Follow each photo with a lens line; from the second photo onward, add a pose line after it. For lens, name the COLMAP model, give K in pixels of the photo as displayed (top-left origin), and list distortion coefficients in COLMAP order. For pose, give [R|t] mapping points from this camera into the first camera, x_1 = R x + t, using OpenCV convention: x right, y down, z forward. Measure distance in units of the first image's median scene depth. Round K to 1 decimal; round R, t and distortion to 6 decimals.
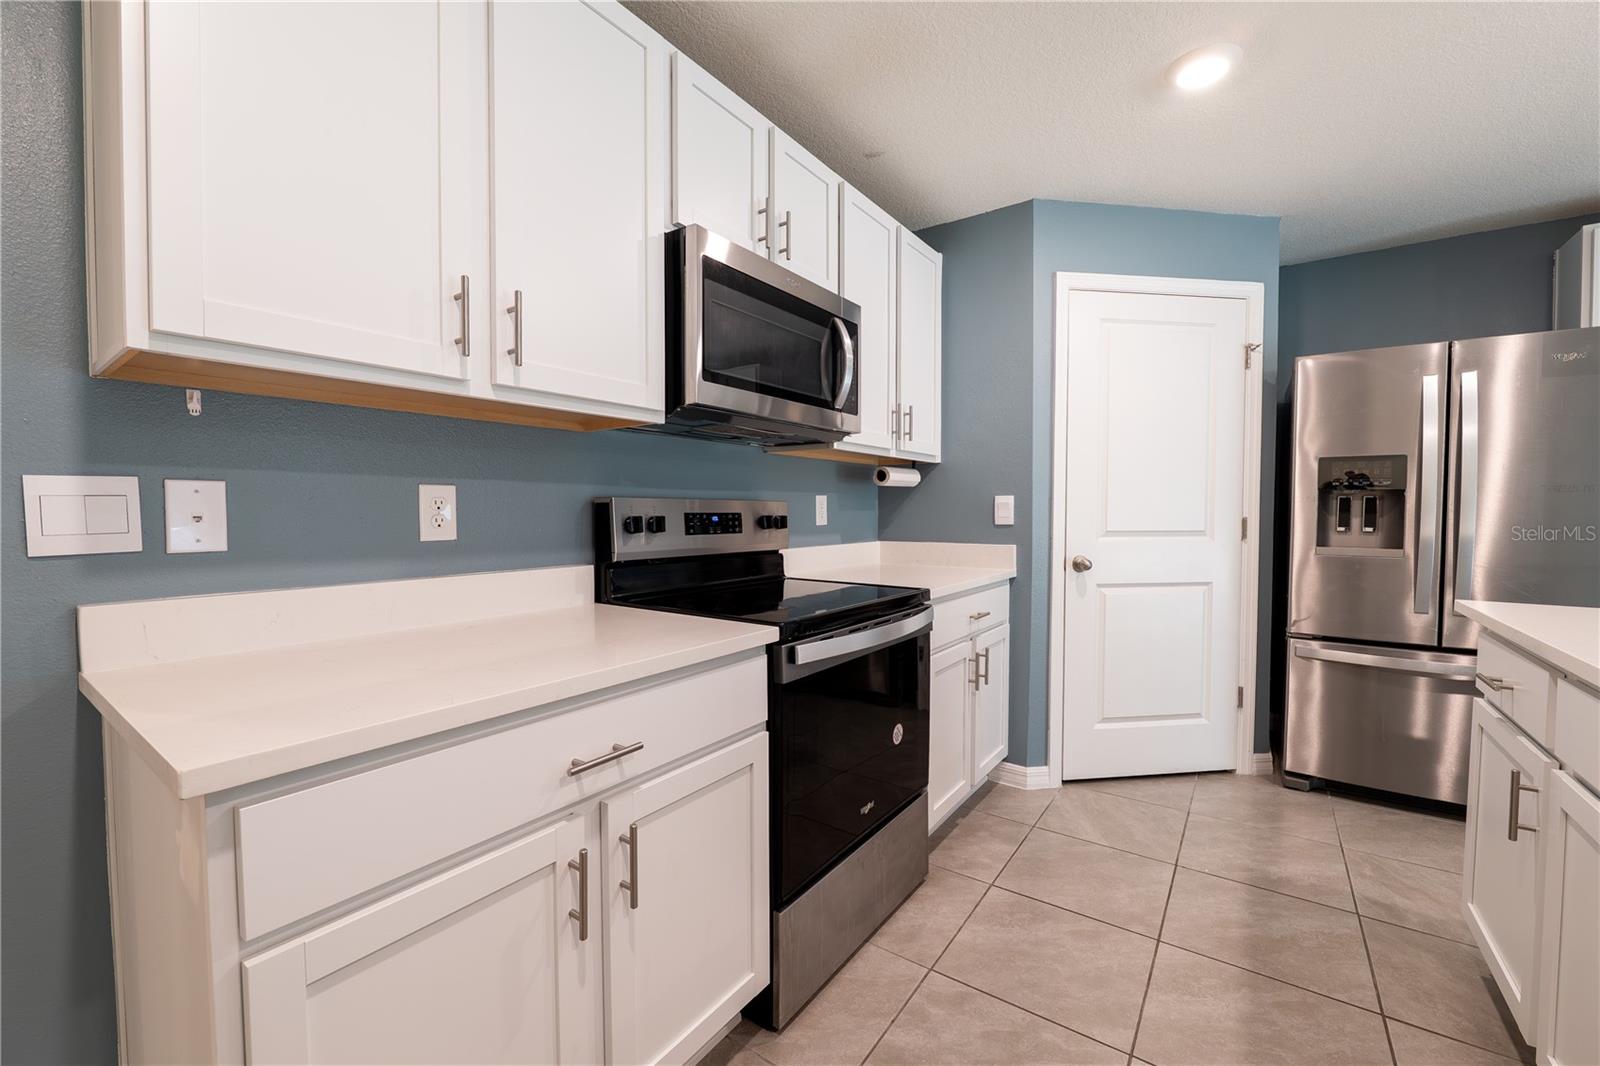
lens RADIAL K [[647.1, 0, 794.9], [0, 647.1, 531.5], [0, 0, 1]] dist [-0.012563, 0.000042]
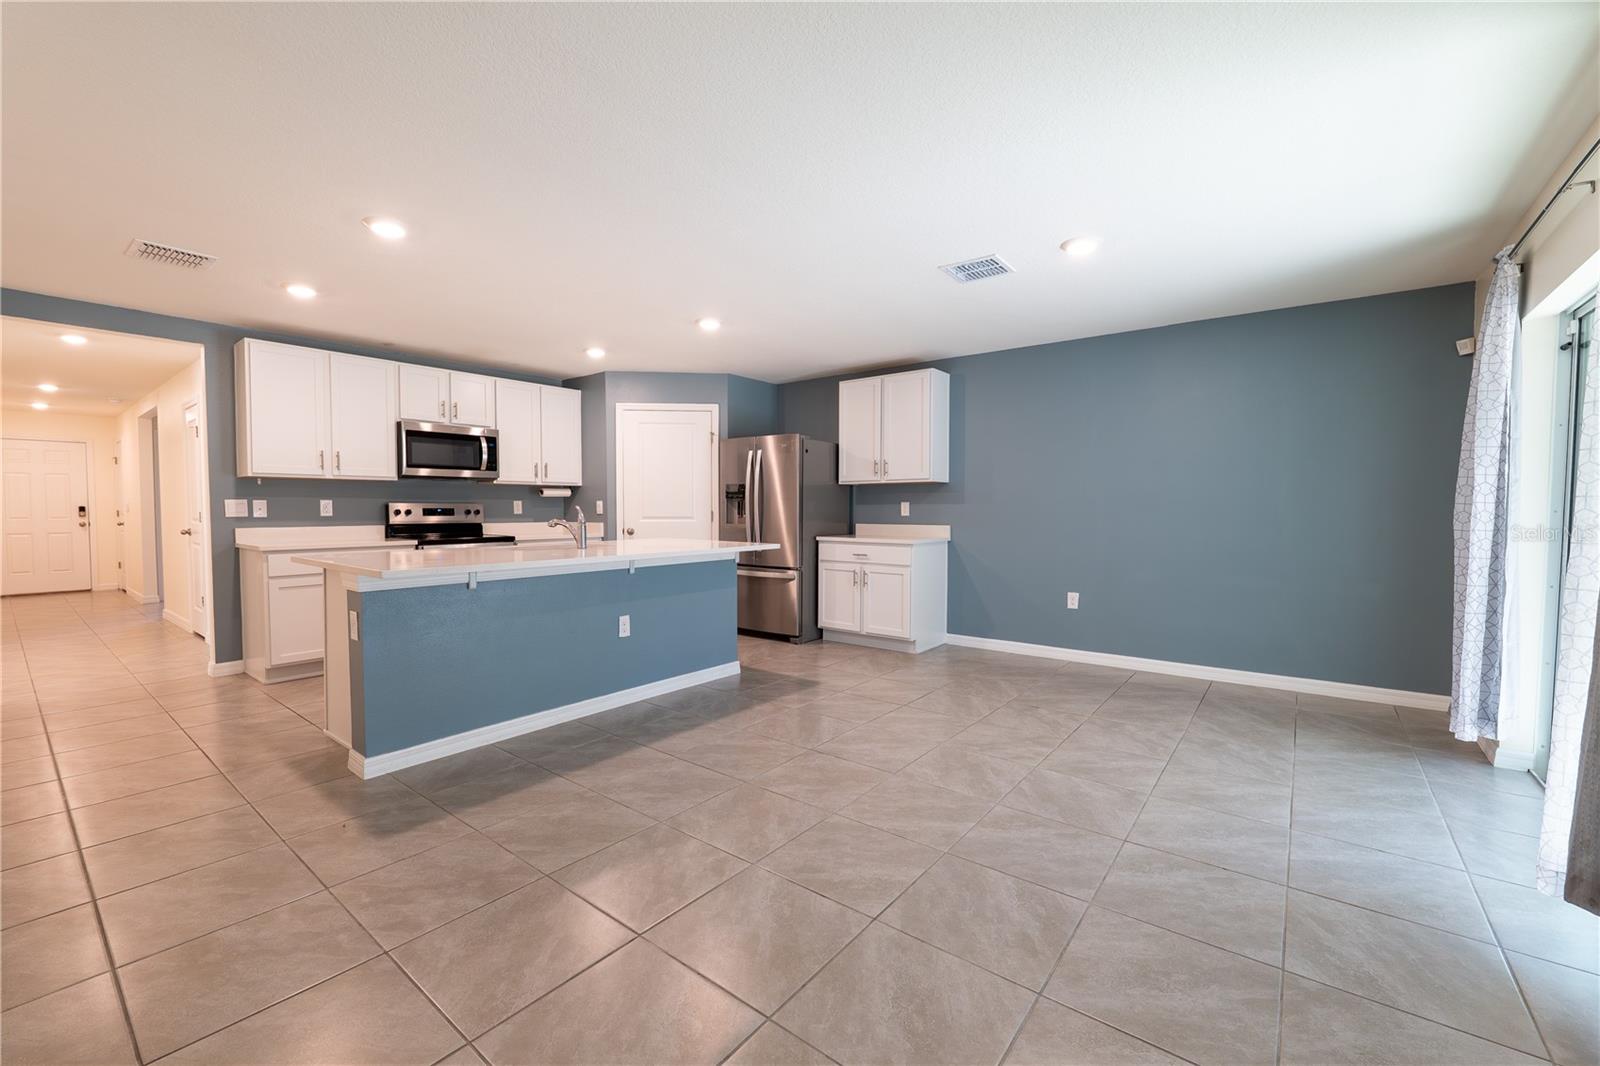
lens RADIAL K [[651.0, 0, 795.6], [0, 651.0, 532.1], [0, 0, 1]] dist [-0.012573, 0.000138]
pose [[0.999043, 0.002473, -0.043658, 1.669521], [-0.002260, 0.999985, 0.004925, 0.061292], [0.043669, -0.004822, 0.999034, -1.860544]]
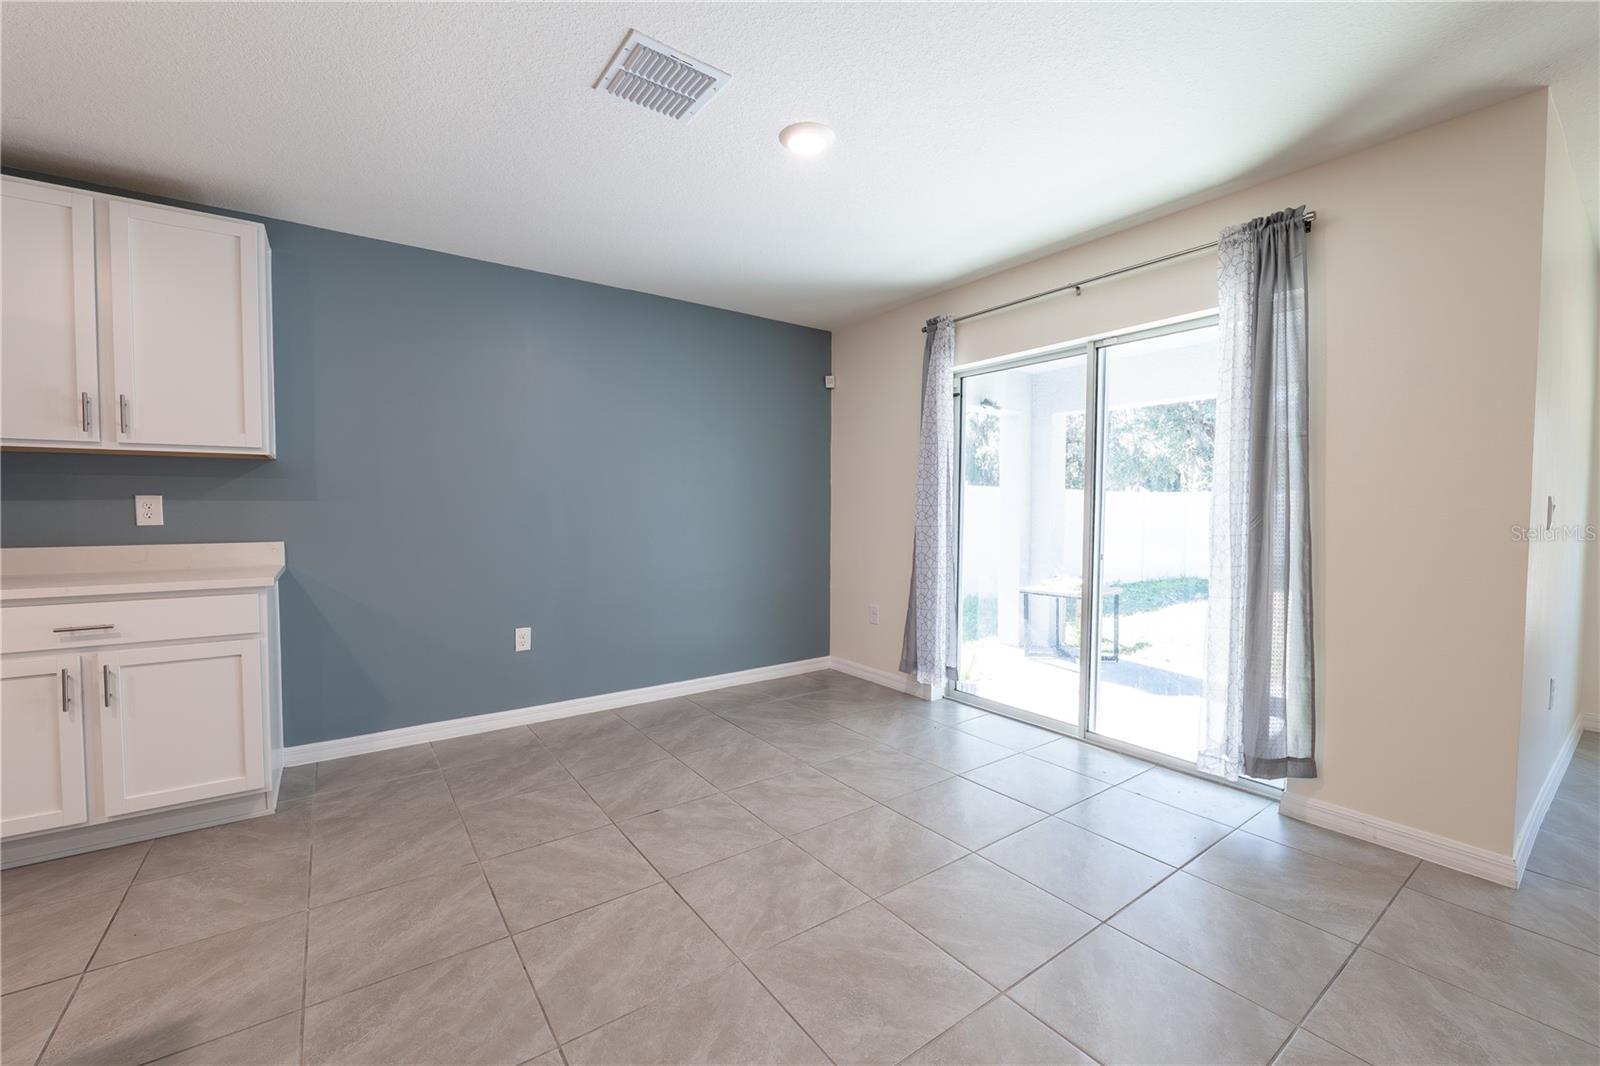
lens RADIAL K [[647.1, 0, 794.9], [0, 647.1, 531.5], [0, 0, 1]] dist [-0.012563, 0.000042]
pose [[0.318076, -0.035571, 0.947398, 1.165276], [0.027795, 0.999216, 0.028185, 0.008515], [-0.947658, 0.017368, 0.318815, -0.453405]]
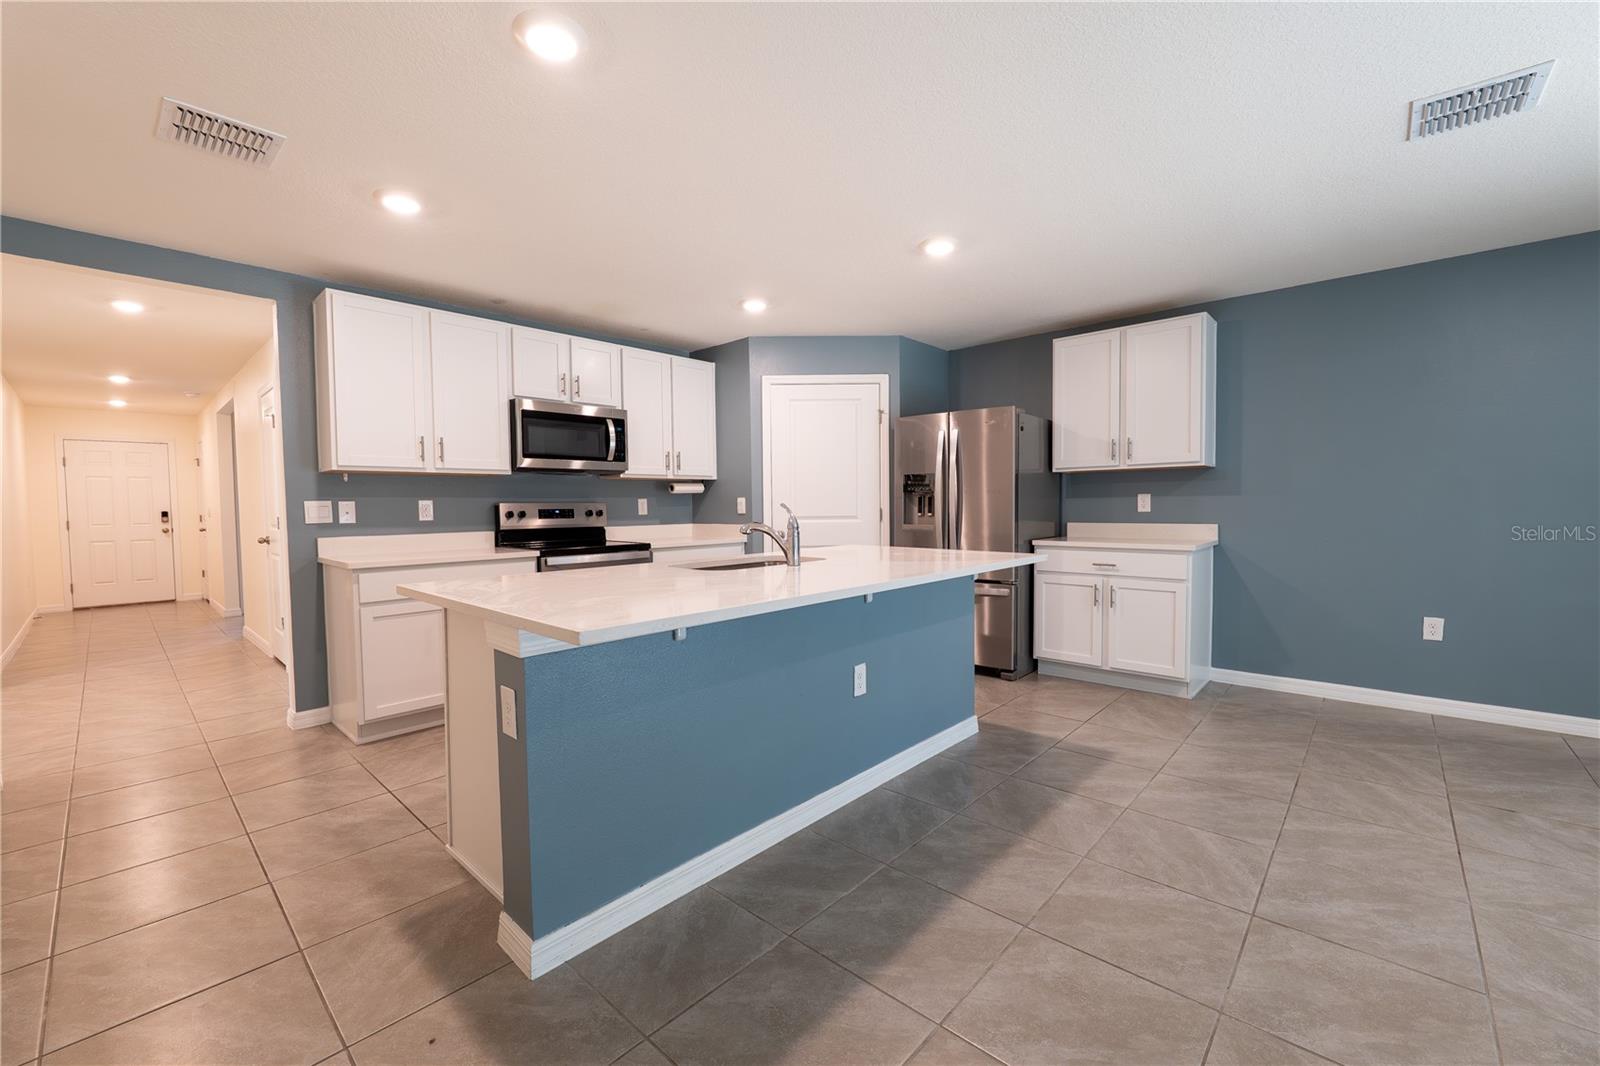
lens RADIAL K [[647.1, 0, 794.9], [0, 647.1, 531.5], [0, 0, 1]] dist [-0.012563, 0.000042]
pose [[0.992487, -0.006428, -0.122180, 1.053875], [0.007586, 0.999931, 0.009016, 0.037369], [0.122114, -0.009875, 0.992467, -1.202718]]
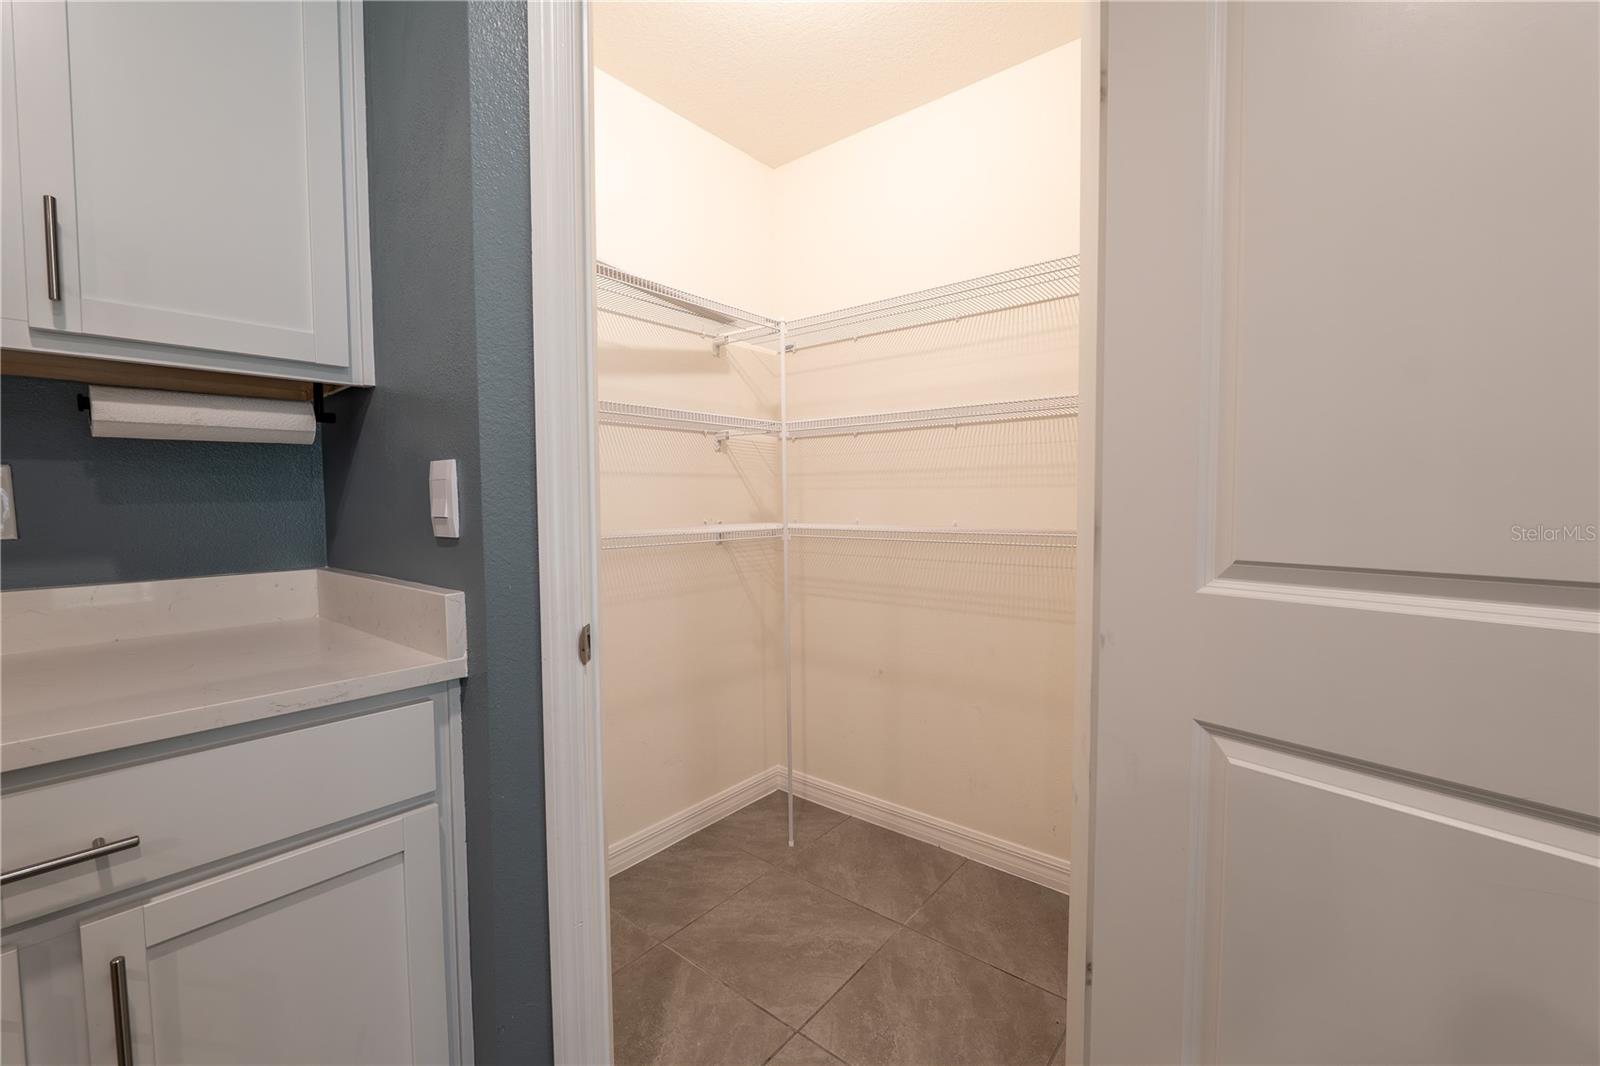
lens RADIAL K [[647.1, 0, 794.9], [0, 647.1, 531.5], [0, 0, 1]] dist [-0.012563, 0.000042]
pose [[0.997650, -0.003191, -0.068441, 0.840342], [0.004499, 0.999810, 0.018967, -0.029273], [0.068368, -0.019231, 0.997475, 0.958982]]
